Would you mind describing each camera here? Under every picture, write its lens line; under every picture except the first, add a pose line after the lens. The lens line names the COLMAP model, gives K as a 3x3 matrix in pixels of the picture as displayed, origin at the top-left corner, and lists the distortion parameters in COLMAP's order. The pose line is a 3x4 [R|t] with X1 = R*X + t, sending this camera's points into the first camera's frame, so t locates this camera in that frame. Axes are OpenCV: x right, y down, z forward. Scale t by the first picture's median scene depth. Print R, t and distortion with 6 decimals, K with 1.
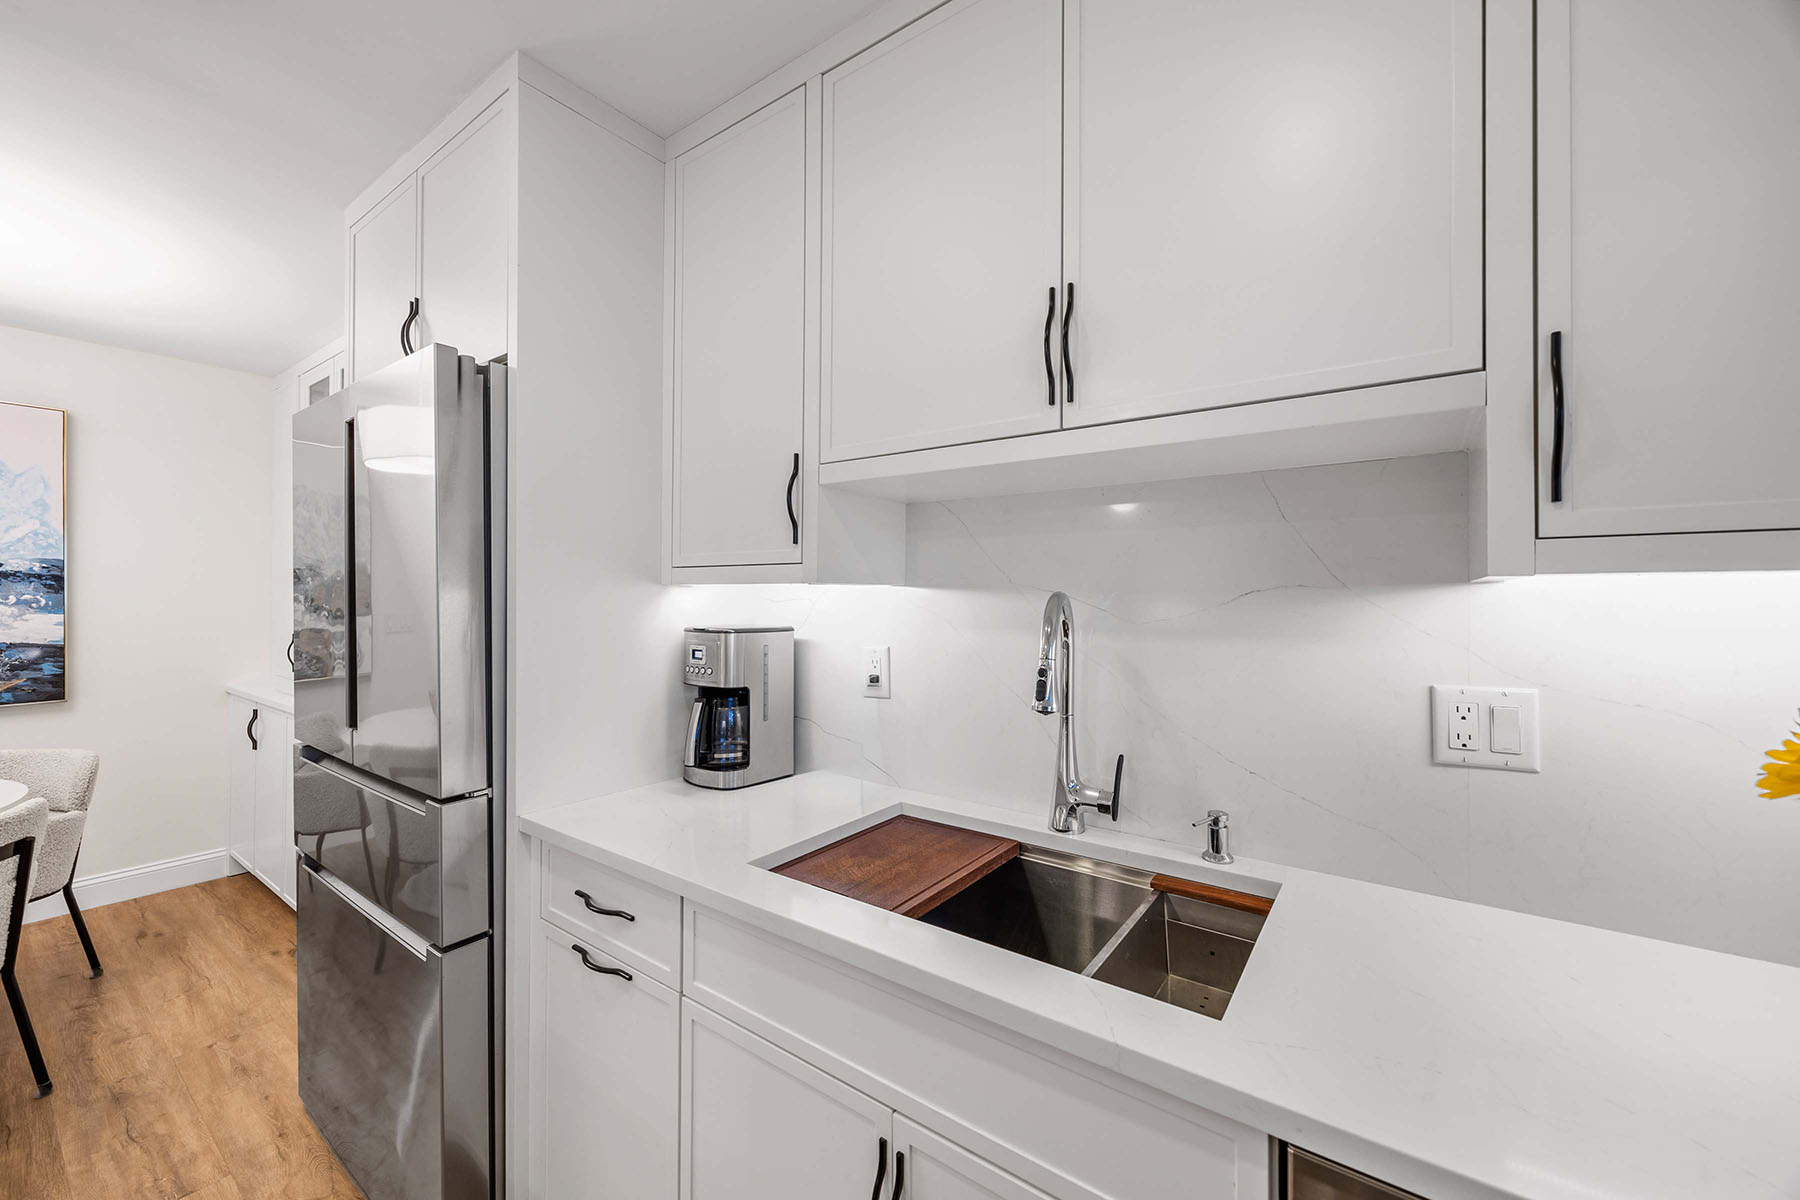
lens RADIAL K [[684.5, 0, 910.1], [0, 684.5, 583.2], [0, 0, 1]] dist [-0.003576, 0.000230]
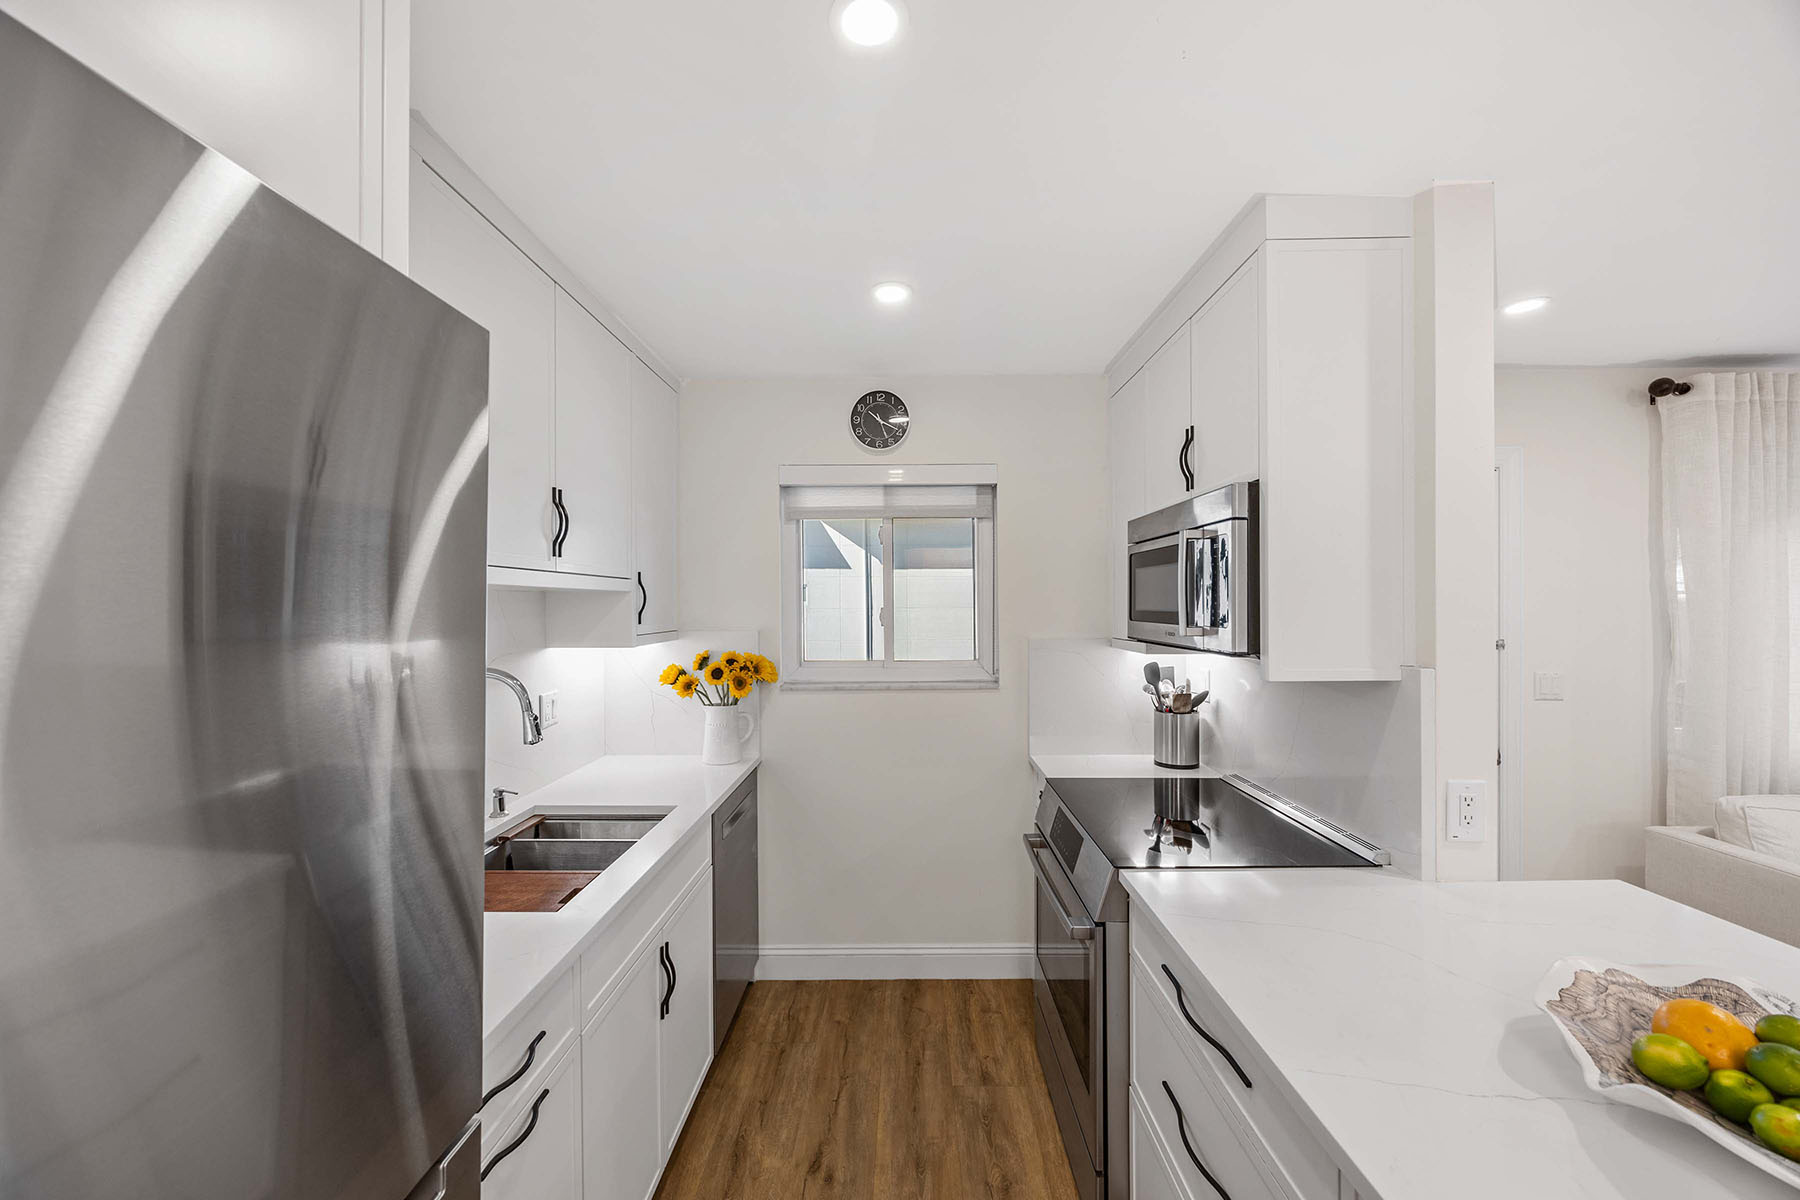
lens RADIAL K [[684.5, 0, 895.1], [0, 684.5, 604.4], [0, 0, 1]] dist [-0.003576, 0.000230]
pose [[-0.573538, 0.002852, 0.819174, -1.084932], [0.000547, 0.999995, -0.003099, -0.086715], [-0.819179, -0.001329, -0.573537, 0.825552]]
